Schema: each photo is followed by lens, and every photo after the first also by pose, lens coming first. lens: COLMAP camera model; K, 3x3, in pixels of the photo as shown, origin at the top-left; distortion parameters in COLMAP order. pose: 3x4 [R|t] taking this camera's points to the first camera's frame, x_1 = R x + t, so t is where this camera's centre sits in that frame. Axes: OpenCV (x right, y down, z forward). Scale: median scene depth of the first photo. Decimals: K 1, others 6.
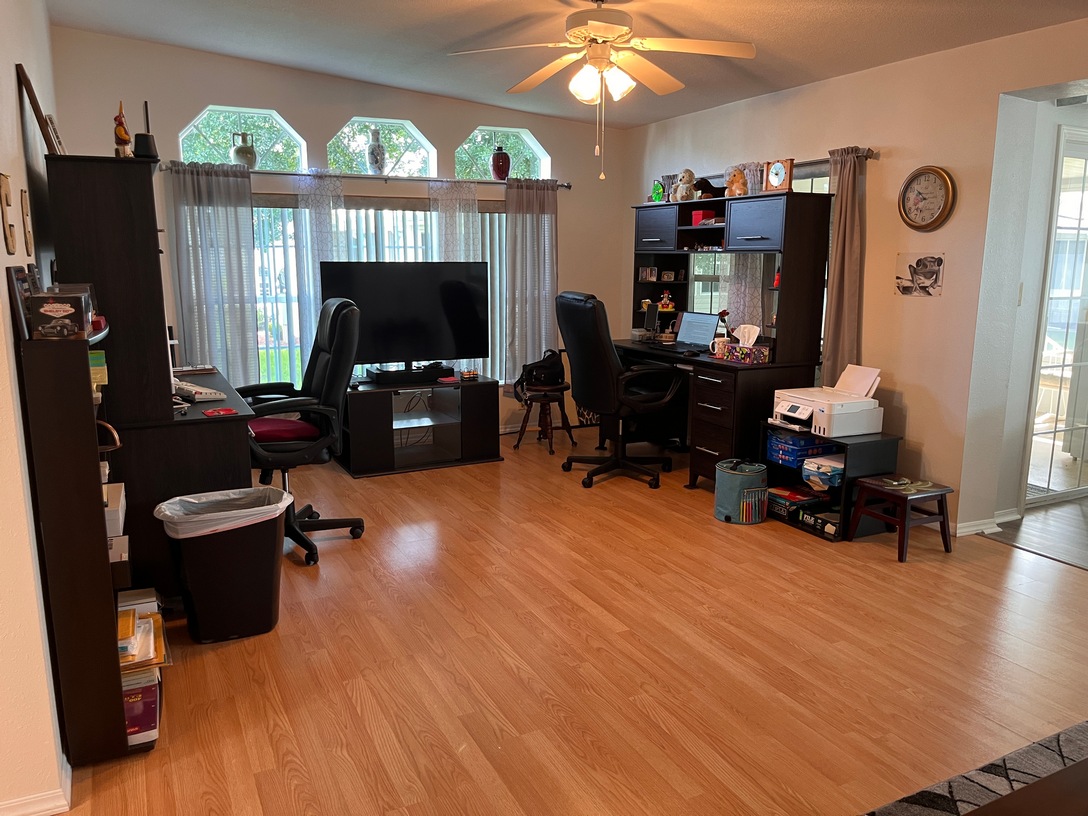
lens RADIAL K [[829.4, 0, 549.2], [0, 829.4, 412.9], [0, 0, 1]] dist [0.050418, -0.075625]
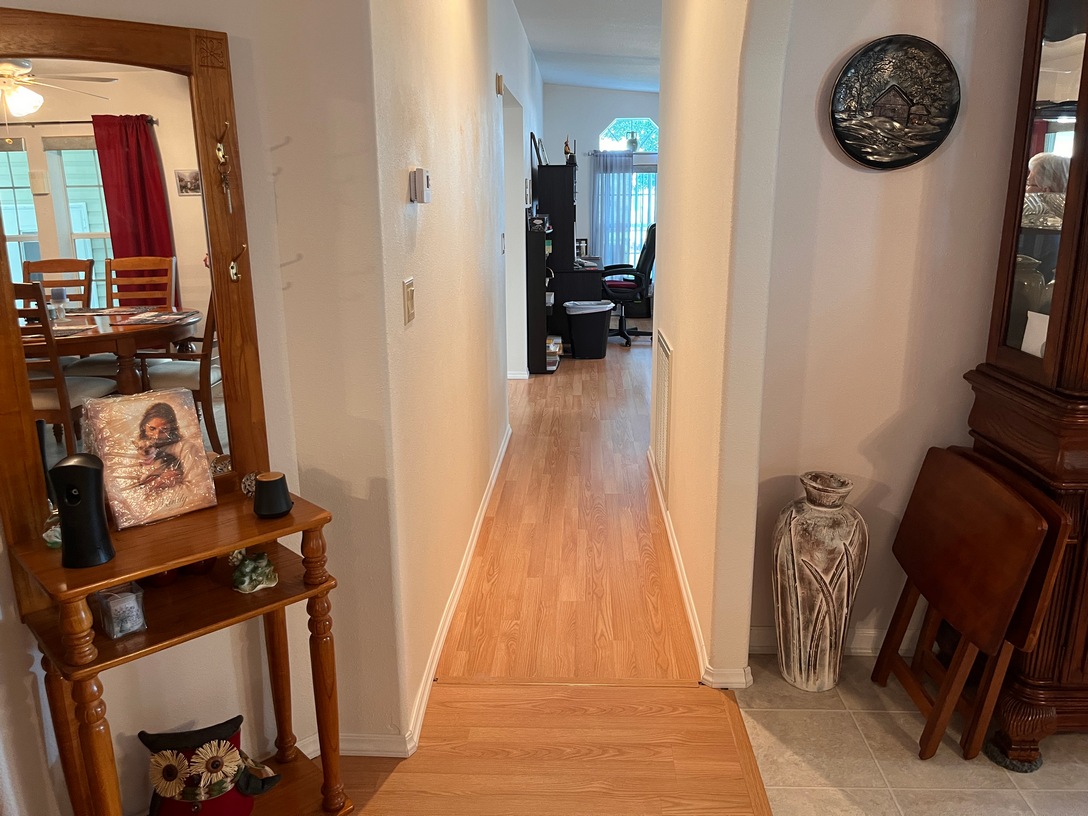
lens RADIAL K [[829.4, 0, 545.4], [0, 829.4, 408.1], [0, 0, 1]] dist [0.050418, -0.075625]
pose [[0.871677, 0.114341, -0.476555, 0.732345], [-0.082749, 0.992779, 0.086842, 0.217338], [0.483044, -0.036263, 0.874845, -1.271778]]
